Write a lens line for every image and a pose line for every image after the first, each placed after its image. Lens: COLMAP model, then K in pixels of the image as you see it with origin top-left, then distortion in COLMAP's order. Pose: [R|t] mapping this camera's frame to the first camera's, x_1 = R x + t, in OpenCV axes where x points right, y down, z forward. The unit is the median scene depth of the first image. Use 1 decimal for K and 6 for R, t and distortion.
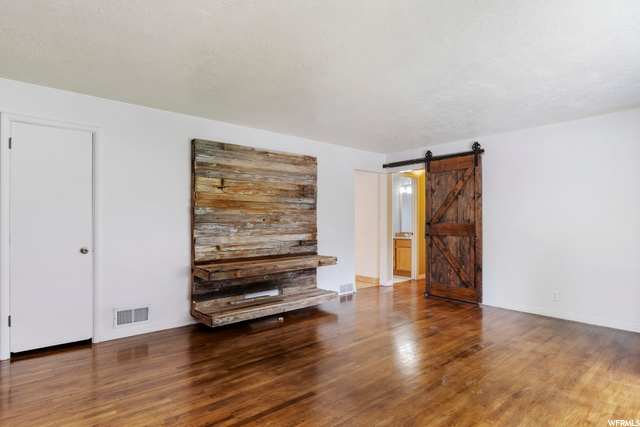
lens RADIAL K [[341.6, 0, 320.0], [0, 341.6, 213.5], [0, 0, 1]] dist [-0.018189, -0.000037]
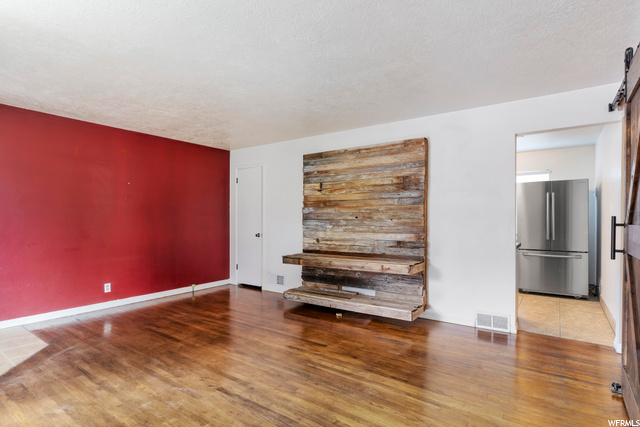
lens RADIAL K [[334.9, 0, 320.0], [0, 334.9, 213.5], [0, 0, 1]] dist [-0.004052, -0.000030]
pose [[0.233442, -0.012004, -0.972297, 0.751025], [0.021954, 0.999734, -0.007072, 0.011662], [0.972123, -0.019695, 0.233643, 0.640520]]
